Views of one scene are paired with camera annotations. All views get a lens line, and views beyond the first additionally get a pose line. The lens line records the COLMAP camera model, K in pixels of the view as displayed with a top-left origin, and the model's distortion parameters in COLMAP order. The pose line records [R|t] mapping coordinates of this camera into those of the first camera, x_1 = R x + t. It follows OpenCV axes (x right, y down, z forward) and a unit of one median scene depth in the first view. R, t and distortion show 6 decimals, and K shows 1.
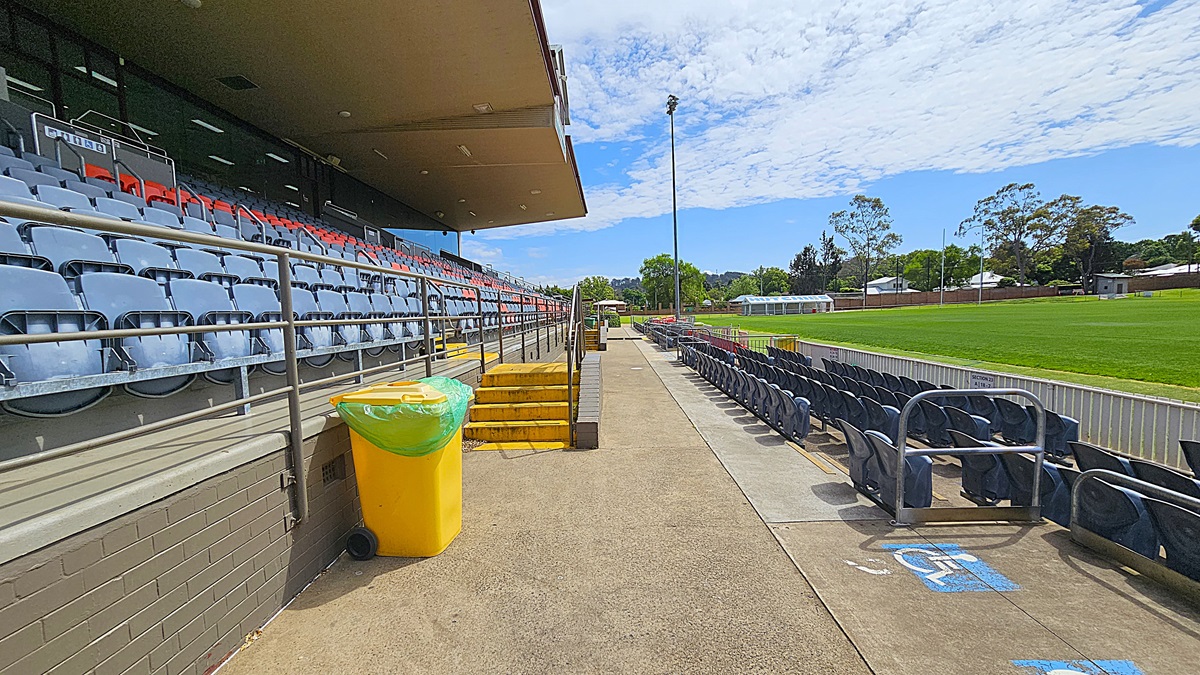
lens RADIAL K [[489.8, 0, 599.8], [0, 489.8, 354.1], [0, 0, 1]] dist [0.002295, -0.003828]
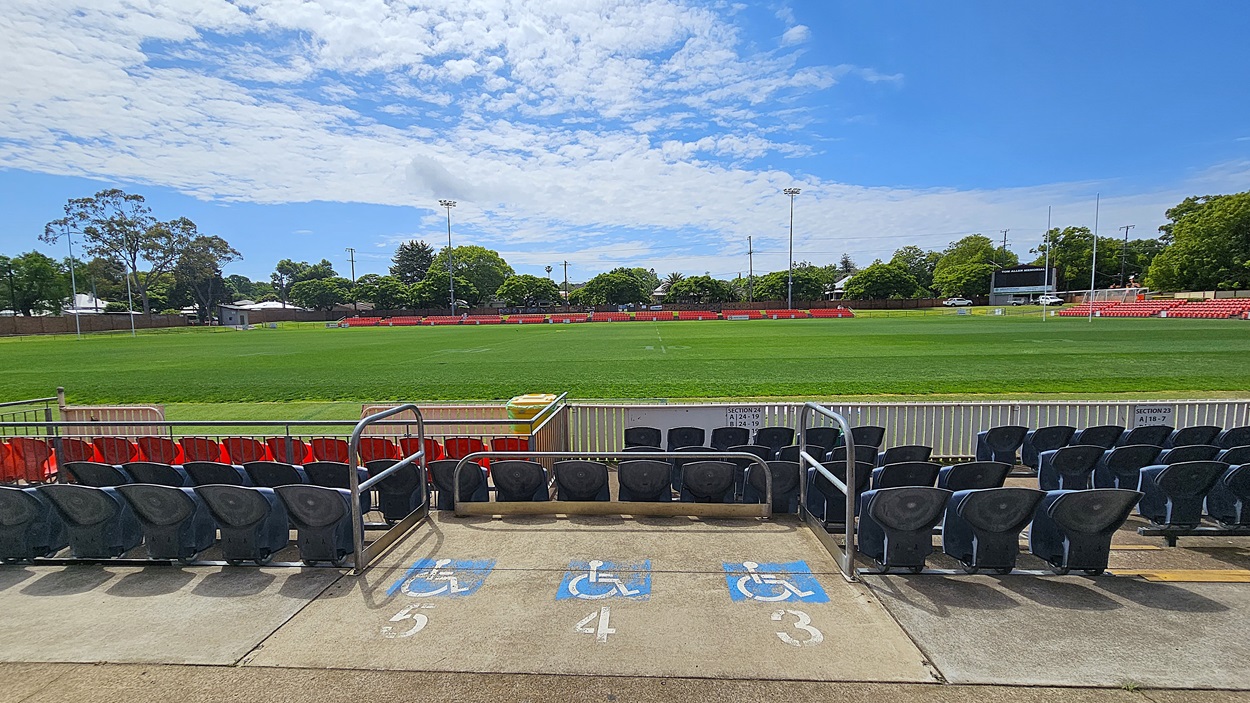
lens RADIAL K [[510.6, 0, 623.3], [0, 510.6, 363.7], [0, 0, 1]] dist [-0.003407, -0.000028]
pose [[0.028108, -0.054868, 0.998098, -0.005087], [0.102970, 0.993340, 0.051707, -0.011931], [-0.994287, 0.101321, 0.033570, 0.142893]]
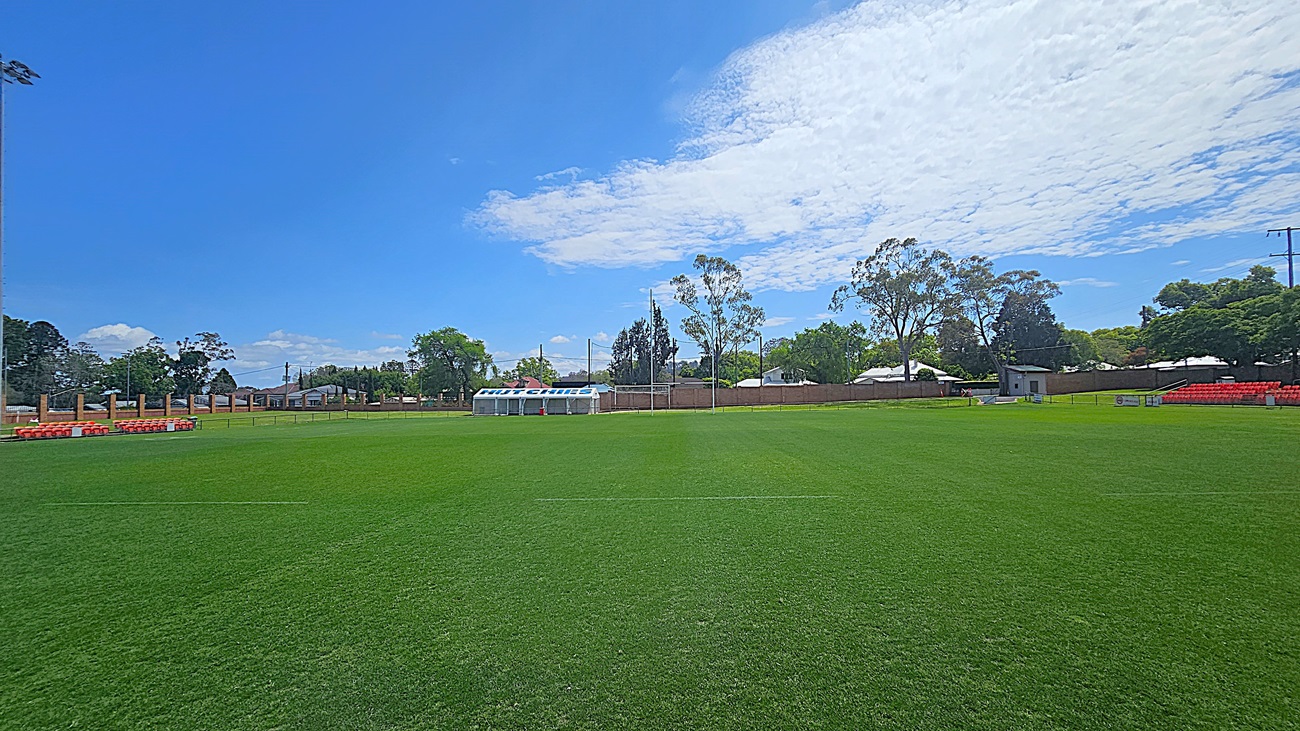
lens RADIAL K [[530.6, 0, 649.7], [0, 530.6, 383.5], [0, 0, 1]] dist [0.002295, -0.003828]
pose [[0.999115, 0.022013, -0.035829, 0.495621], [-0.025835, 0.993600, -0.109957, -0.040790], [0.033179, 0.110786, 0.993290, 0.228299]]
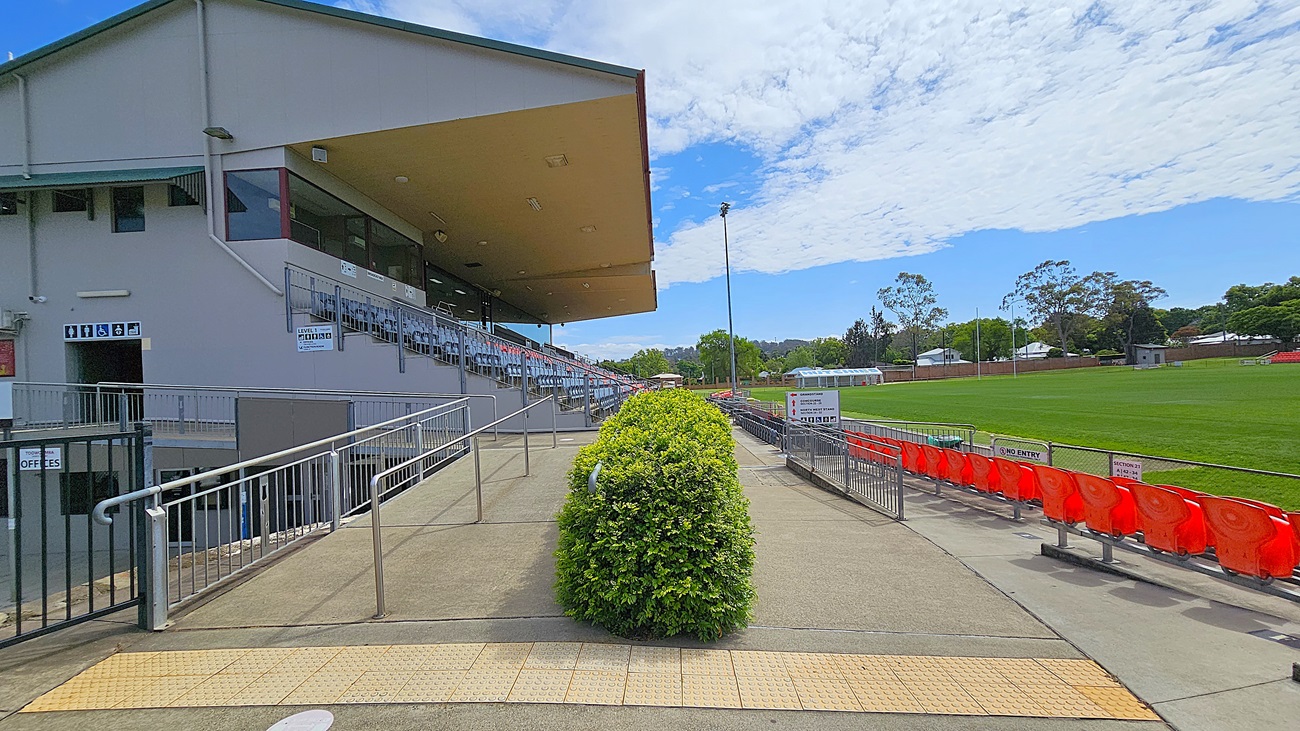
lens RADIAL K [[530.6, 0, 649.7], [0, 530.6, 383.5], [0, 0, 1]] dist [0.002295, -0.003828]
pose [[0.999935, -0.011246, -0.001903, -0.016483], [0.011042, 0.996255, -0.085756, 0.003910], [0.002860, 0.085729, 0.996314, -0.111734]]
